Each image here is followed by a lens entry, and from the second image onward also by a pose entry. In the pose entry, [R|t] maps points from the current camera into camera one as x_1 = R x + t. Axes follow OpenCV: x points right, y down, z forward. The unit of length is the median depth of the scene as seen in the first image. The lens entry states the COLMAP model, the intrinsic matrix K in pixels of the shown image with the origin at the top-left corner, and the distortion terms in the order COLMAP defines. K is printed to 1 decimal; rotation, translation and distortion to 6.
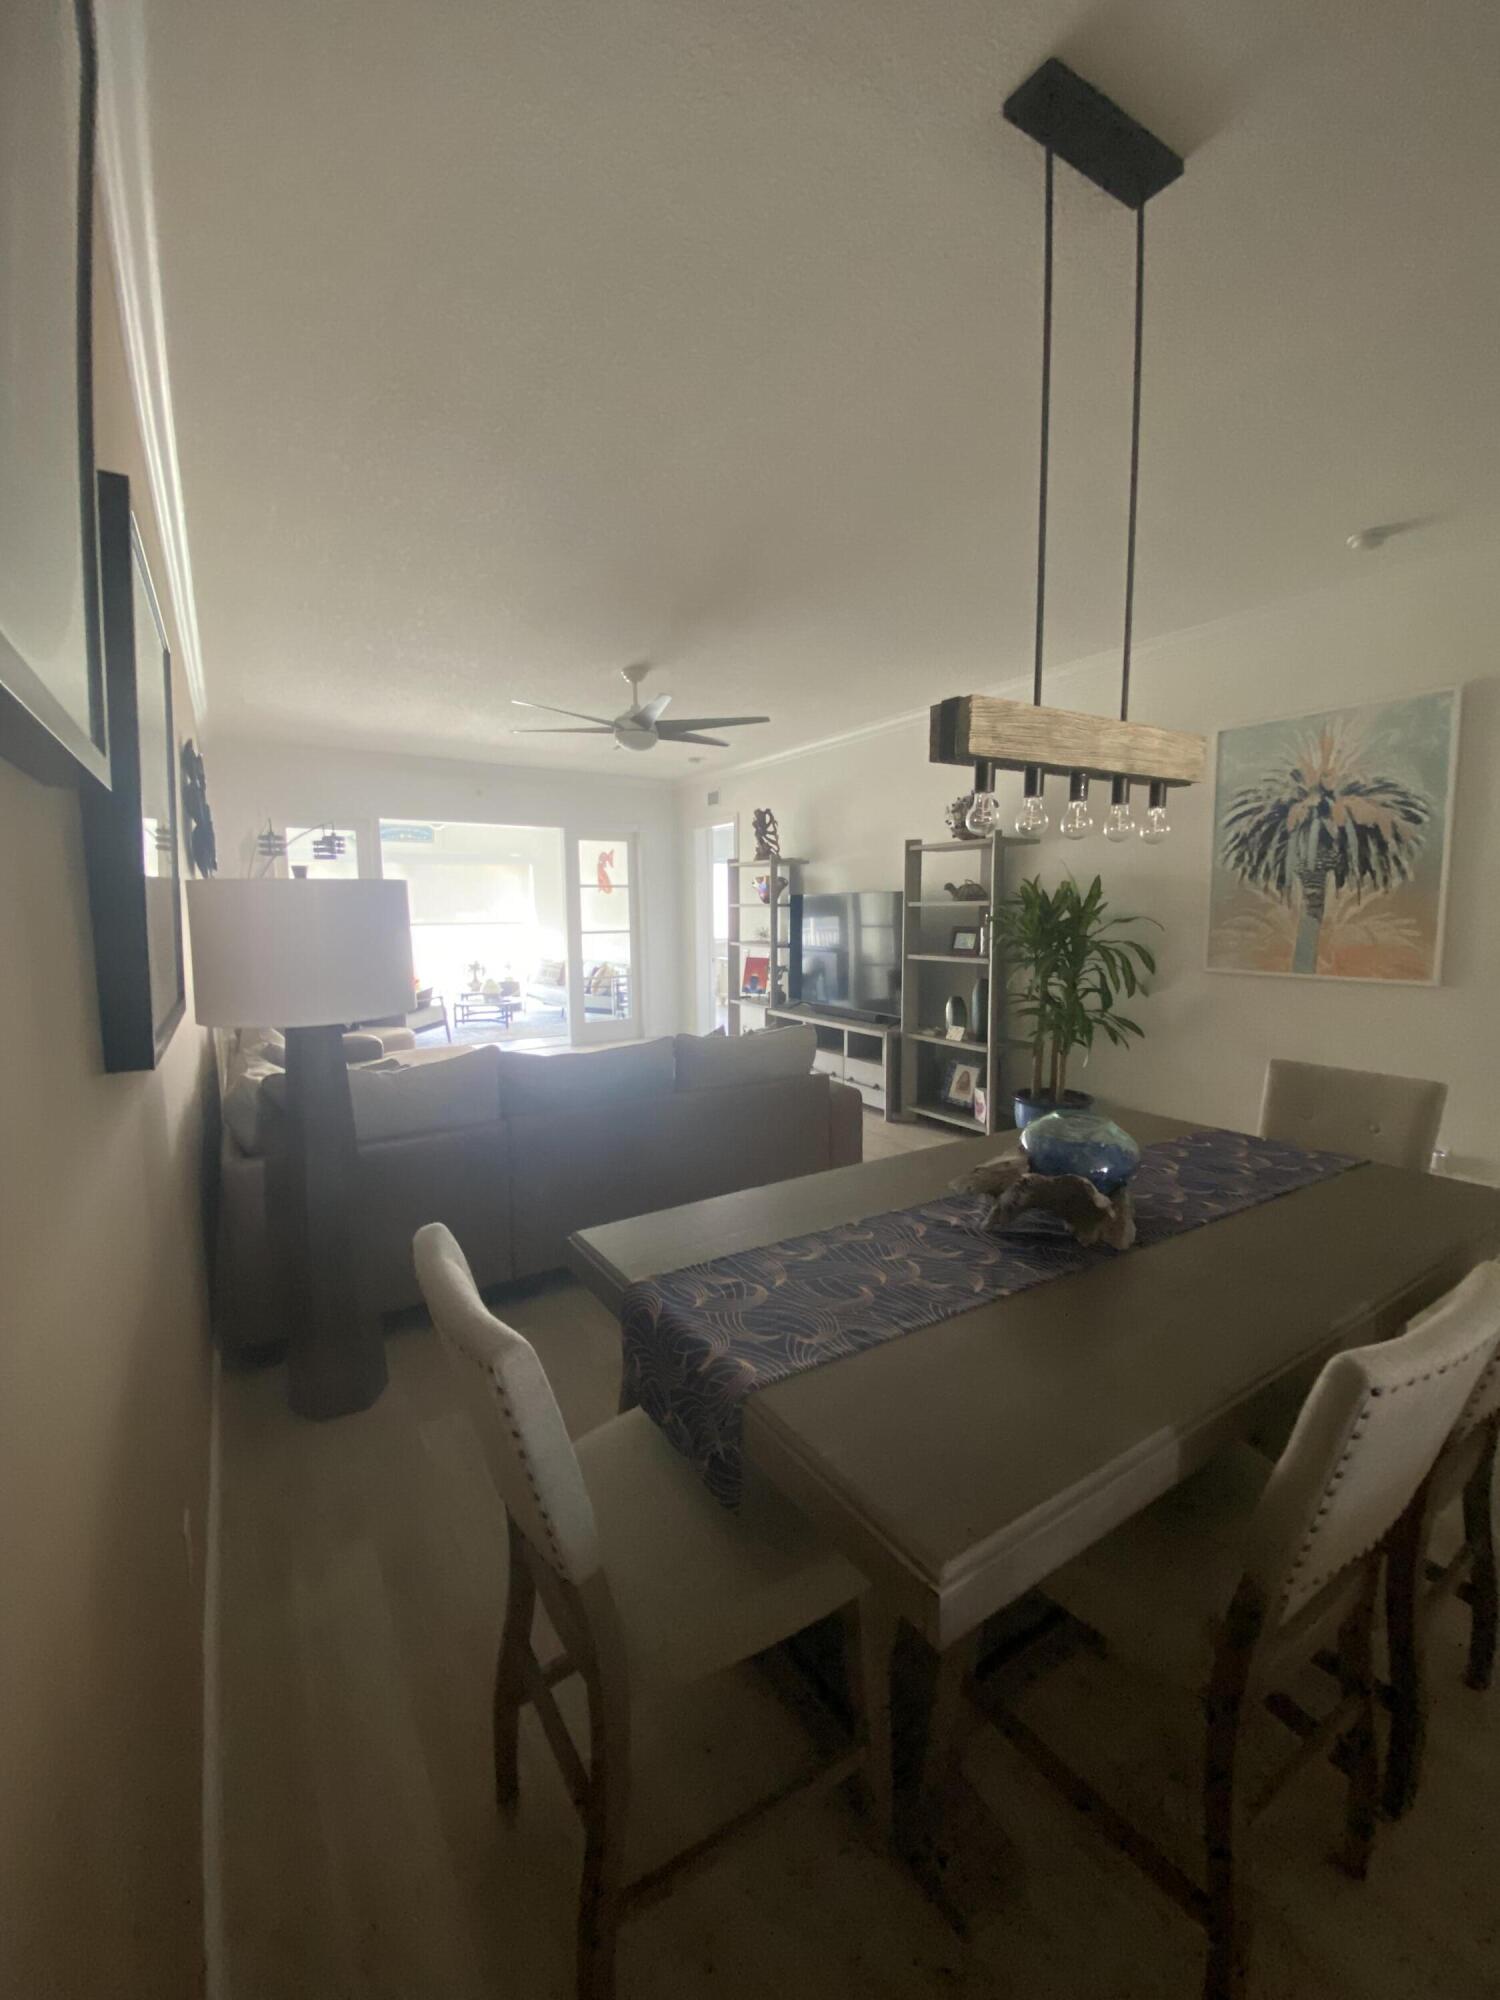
lens RADIAL K [[819.7, 0, 750.0], [0, 819.7, 1000.0], [0, 0, 1]] dist [-0.000569, -0.000081]
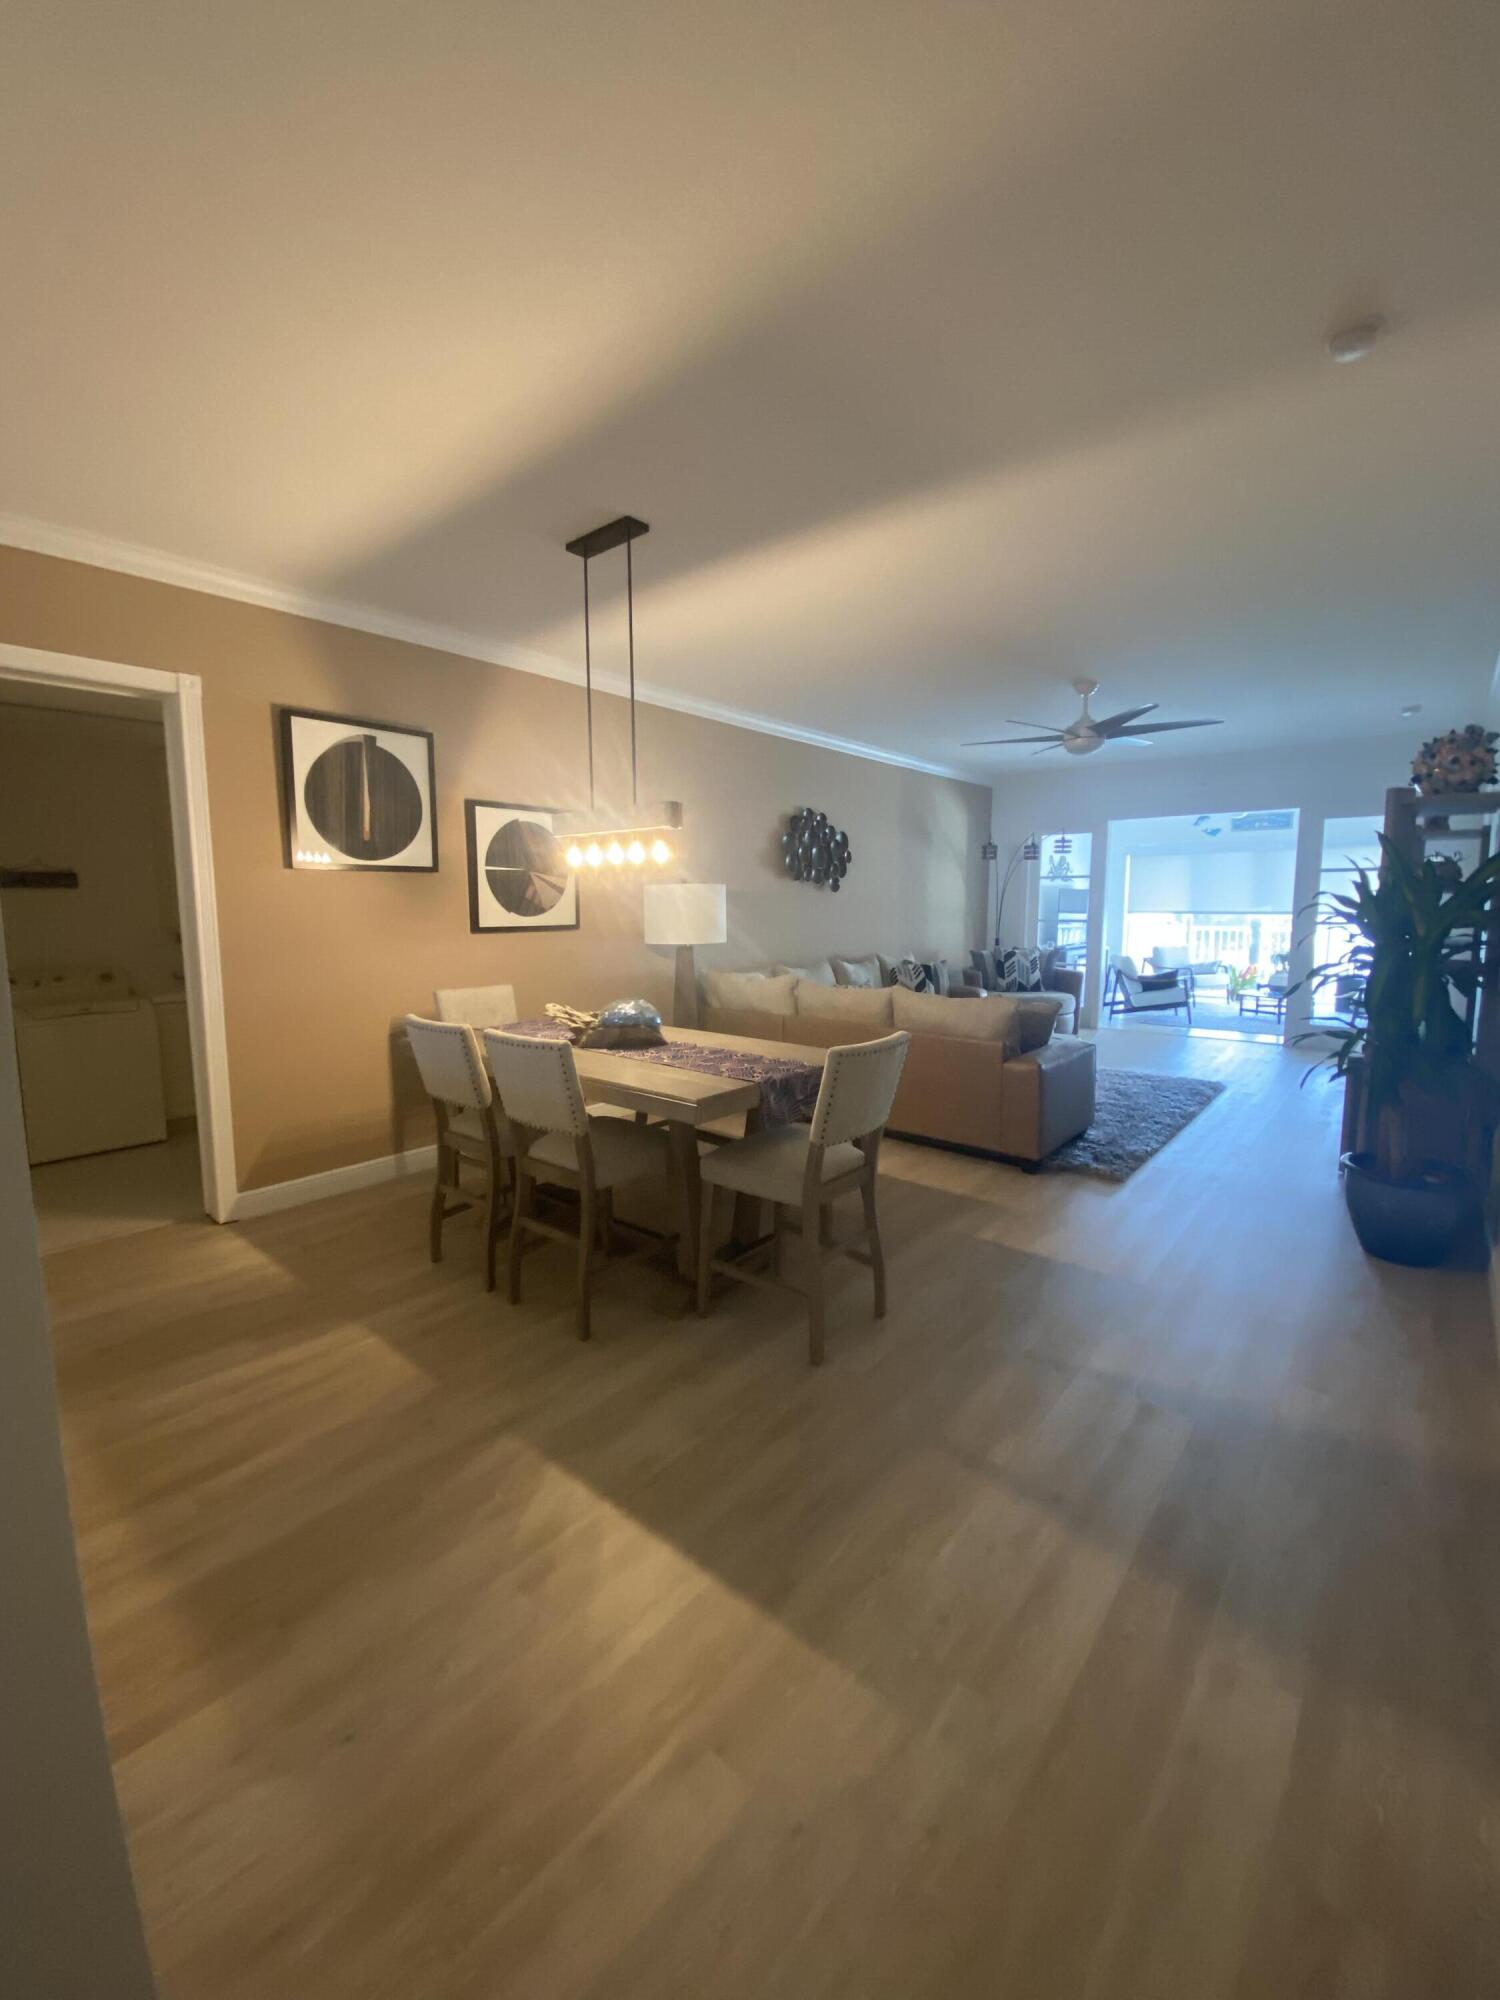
lens RADIAL K [[819.7, 0, 750.0], [0, 819.7, 1000.0], [0, 0, 1]] dist [-0.000569, -0.000081]
pose [[0.320971, 0.111752, -0.940473, 0.550588], [-0.100993, 0.991391, 0.083335, -0.012283], [0.941689, 0.068233, 0.329494, 0.152703]]
